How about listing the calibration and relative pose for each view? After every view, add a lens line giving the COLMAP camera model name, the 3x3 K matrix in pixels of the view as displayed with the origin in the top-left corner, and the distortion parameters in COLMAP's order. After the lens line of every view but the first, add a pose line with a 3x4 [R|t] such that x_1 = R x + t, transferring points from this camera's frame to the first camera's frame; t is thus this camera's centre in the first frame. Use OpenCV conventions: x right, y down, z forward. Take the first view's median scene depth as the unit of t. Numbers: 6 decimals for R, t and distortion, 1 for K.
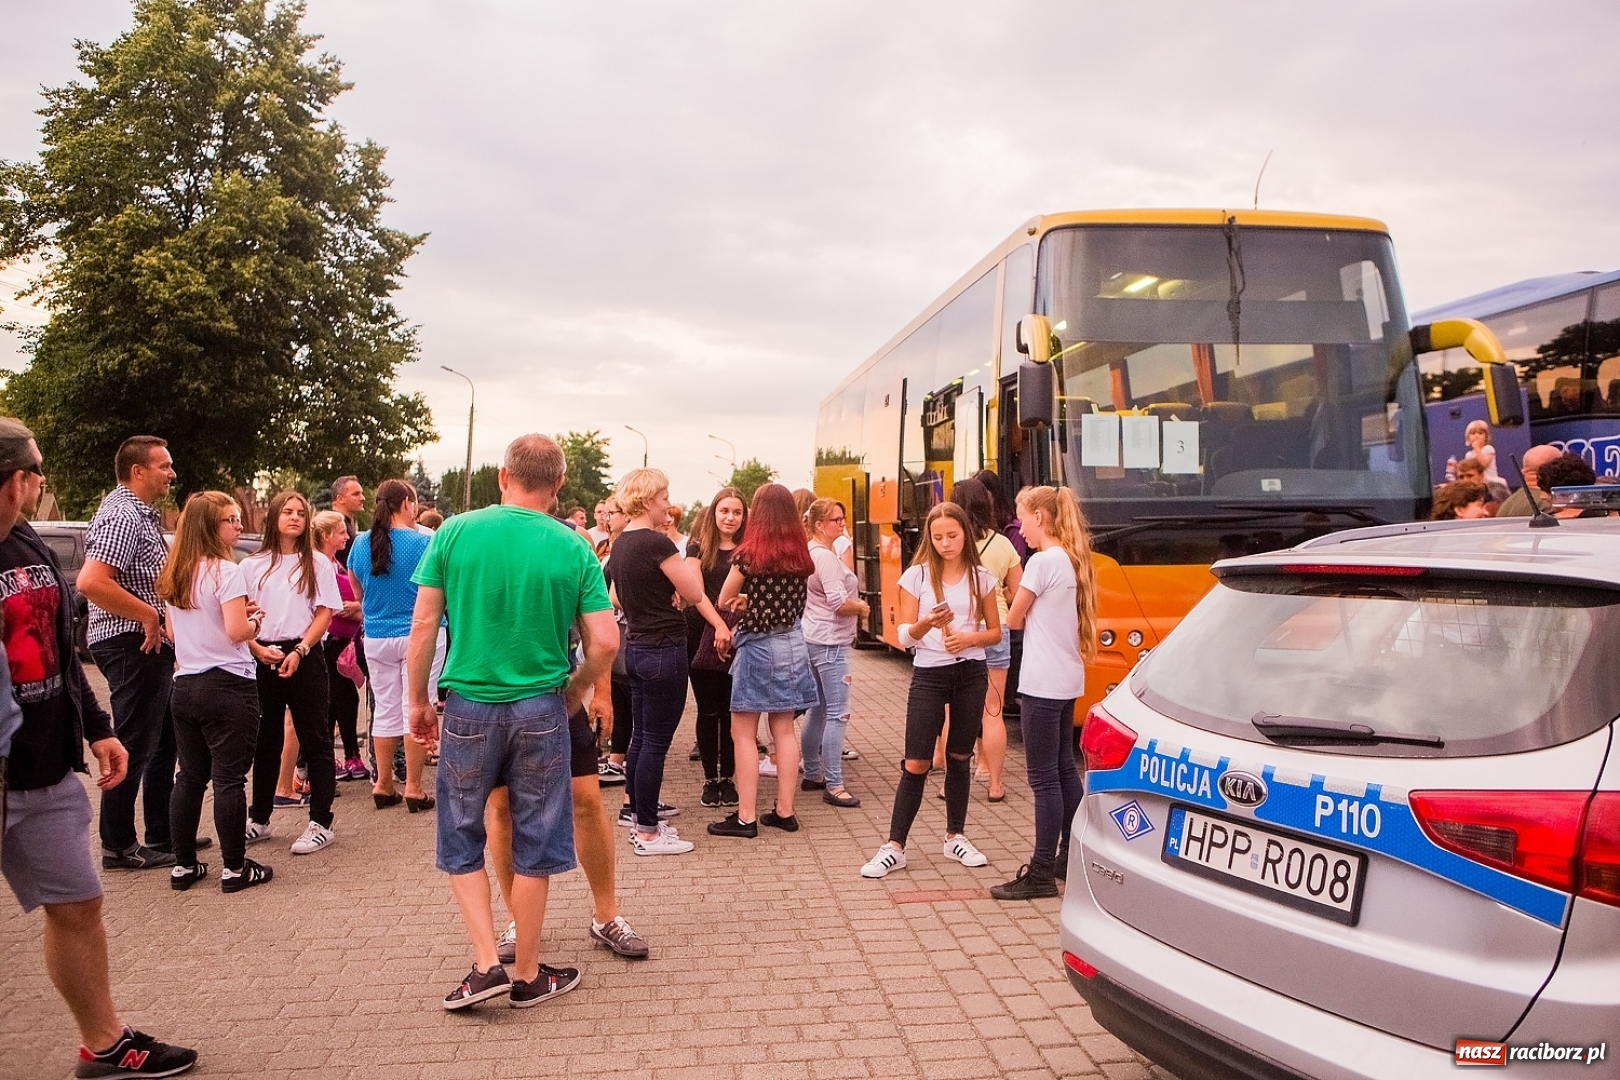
lens RADIAL K [[1101.2, 0, 810.0], [0, 1101.2, 540.0], [0, 0, 1]] dist [-0.129168, 0.114415]
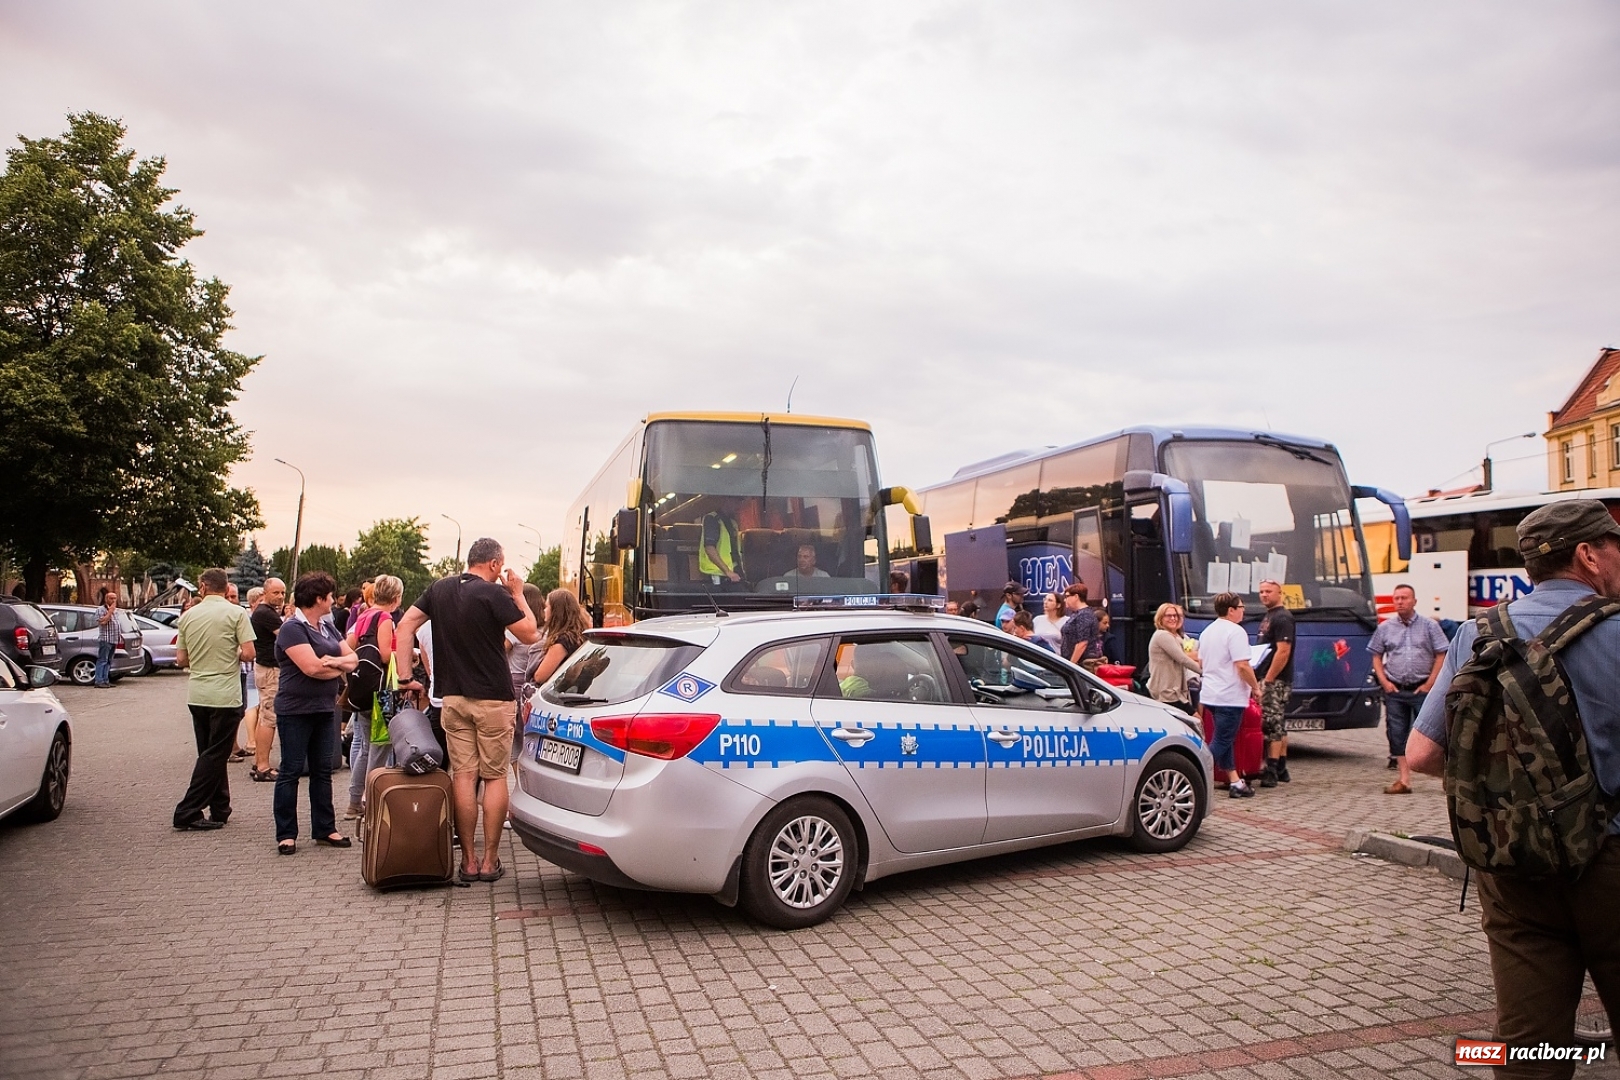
lens RADIAL K [[1042.2, 0, 810.0], [0, 1042.2, 540.0], [0, 0, 1]] dist [-0.125398, 0.091202]
pose [[0.988326, 0.023871, 0.150475, 0.087601], [-0.012577, 0.997062, -0.075562, -0.001744], [-0.151837, 0.072787, 0.985722, -0.197419]]
